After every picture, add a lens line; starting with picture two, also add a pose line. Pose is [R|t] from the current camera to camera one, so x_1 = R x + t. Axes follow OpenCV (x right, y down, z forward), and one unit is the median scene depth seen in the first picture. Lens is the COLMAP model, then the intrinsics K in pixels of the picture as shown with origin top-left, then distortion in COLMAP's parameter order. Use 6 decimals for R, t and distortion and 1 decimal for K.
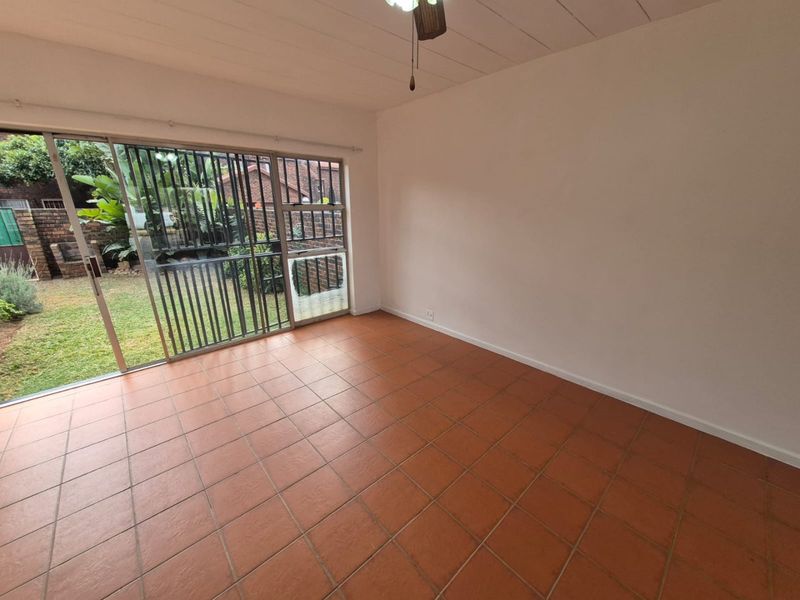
lens RADIAL K [[312.1, 0, 400.1], [0, 312.1, 303.9], [0, 0, 1]] dist [0.011157, -0.005037]
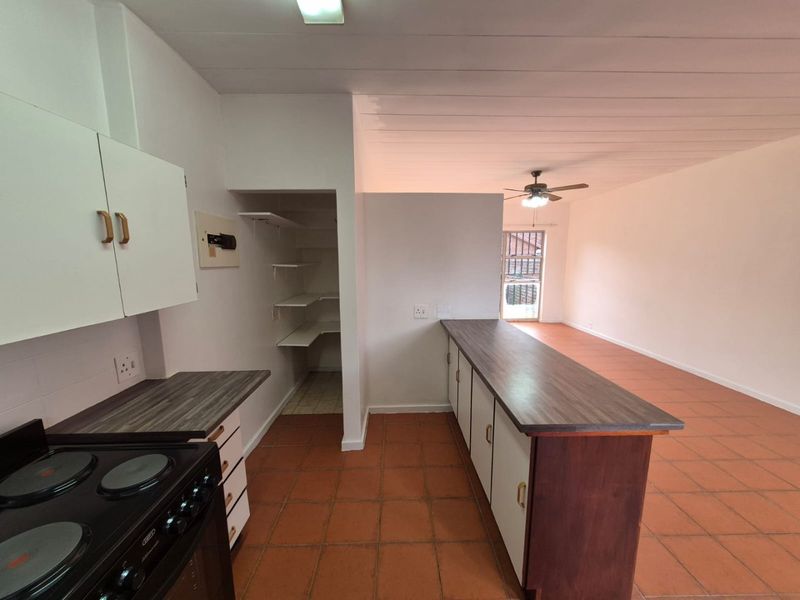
lens RADIAL K [[312.1, 0, 400.1], [0, 312.1, 303.9], [0, 0, 1]] dist [0.011157, -0.005037]
pose [[0.750462, 0.090517, -0.654686, 0.382748], [-0.192898, 0.977445, -0.085976, 0.239900], [0.632137, 0.190810, 0.750996, -0.729085]]
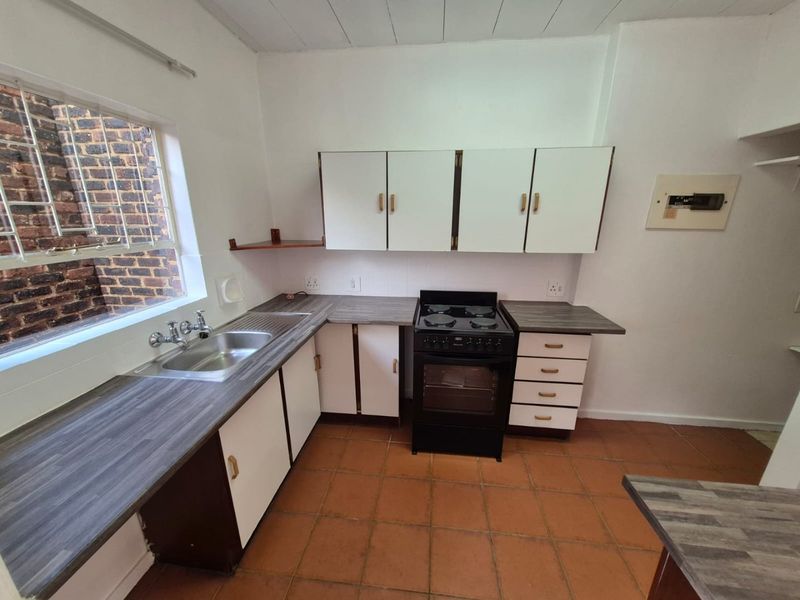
lens RADIAL K [[312.1, 0, 400.1], [0, 312.1, 303.9], [0, 0, 1]] dist [0.011157, -0.005037]
pose [[-0.753122, 0.179118, -0.633028, 0.498985], [-0.206616, 0.849138, 0.486081, 0.144712], [0.624594, 0.496872, -0.602495, -0.462855]]
